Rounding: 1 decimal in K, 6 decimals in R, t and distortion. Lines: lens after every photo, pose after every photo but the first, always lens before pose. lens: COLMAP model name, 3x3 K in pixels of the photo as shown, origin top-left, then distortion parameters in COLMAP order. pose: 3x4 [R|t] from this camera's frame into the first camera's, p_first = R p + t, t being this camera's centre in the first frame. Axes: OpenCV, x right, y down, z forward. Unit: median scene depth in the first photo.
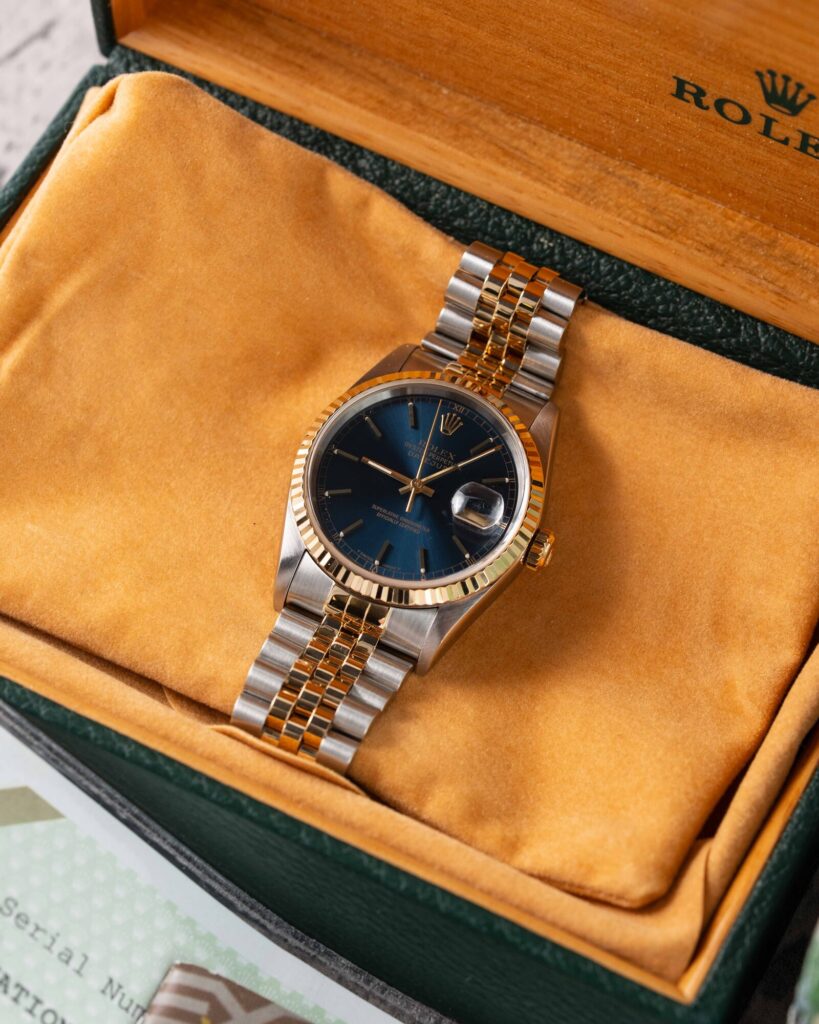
lens RADIAL K [[3928.0, 0, 409.5], [0, 3928.0, 512.0], [0, 0, 1]] dist [-0.094861, 3.354851]
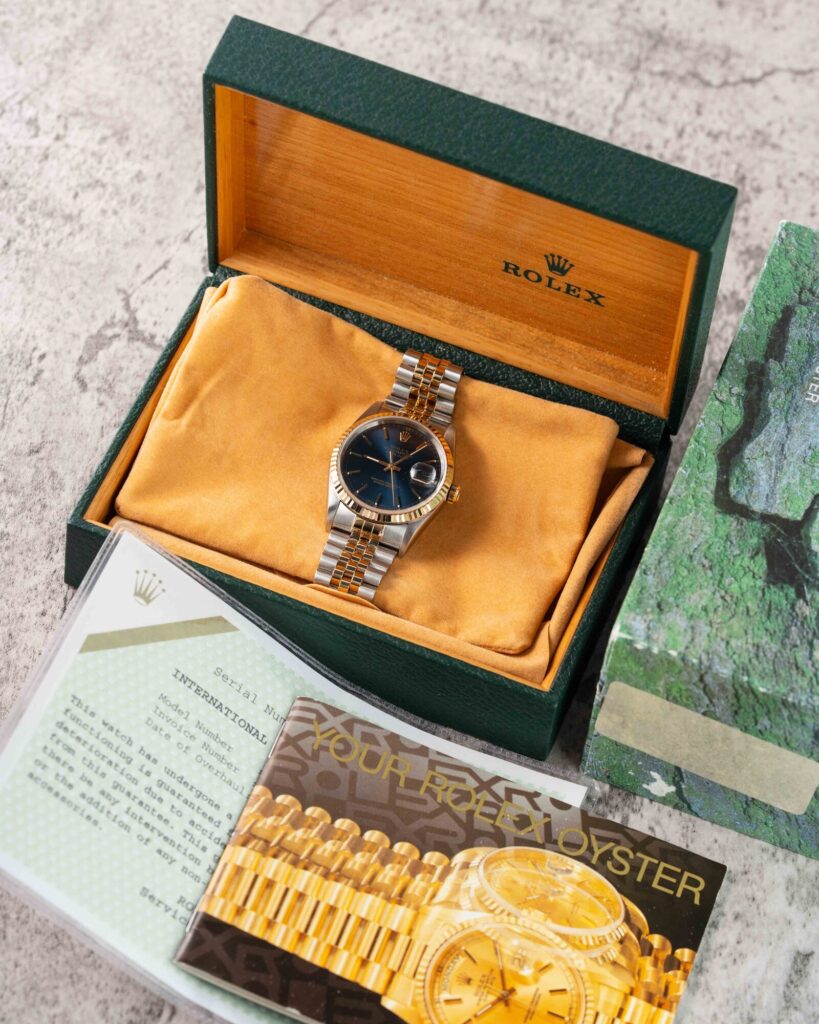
lens RADIAL K [[3018.5, 0, 409.5], [0, 3018.5, 512.0], [0, 0, 1]] dist [-0.036755, -2.439741]
pose [[0.994721, -0.063097, 0.080931, -0.118544], [0.067592, 0.996247, -0.054062, 0.103247], [-0.077216, 0.059246, 0.995253, -0.571747]]
